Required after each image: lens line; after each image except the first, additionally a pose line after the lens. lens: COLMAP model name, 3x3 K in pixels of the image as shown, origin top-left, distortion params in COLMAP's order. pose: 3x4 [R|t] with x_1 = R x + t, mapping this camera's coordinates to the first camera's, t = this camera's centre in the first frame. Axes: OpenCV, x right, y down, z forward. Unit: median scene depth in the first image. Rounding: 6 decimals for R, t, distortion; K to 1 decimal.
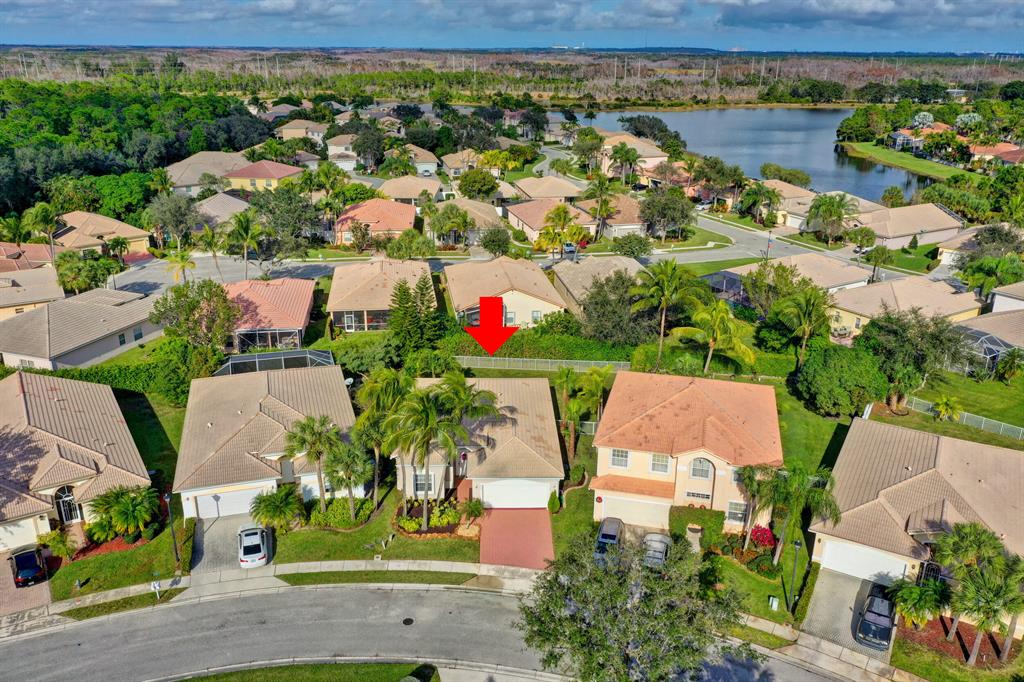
lens RADIAL K [[822.5, 0, 510.9], [0, 822.5, 341.0], [0, 0, 1]] dist [-0.005781, -0.000140]
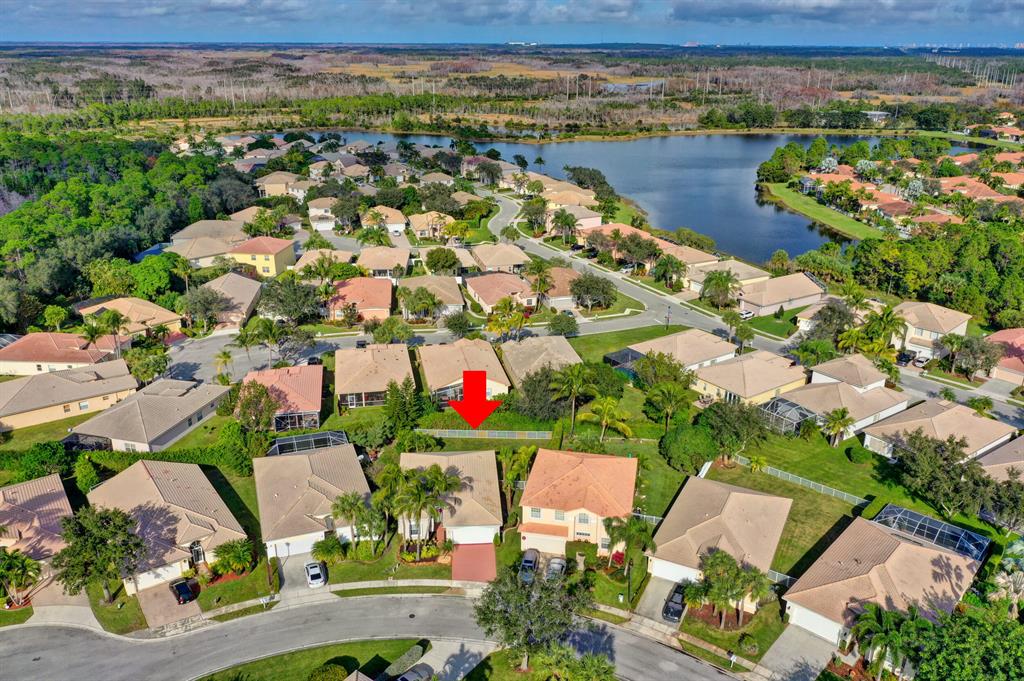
lens RADIAL K [[822.5, 0, 513.1], [0, 822.5, 340.3], [0, 0, 1]] dist [-0.005781, -0.000140]
pose [[0.998682, -0.020272, 0.047144, 0.009883], [0.019915, 0.999769, 0.008038, -0.130566], [-0.047297, -0.007089, 0.998856, -0.385872]]
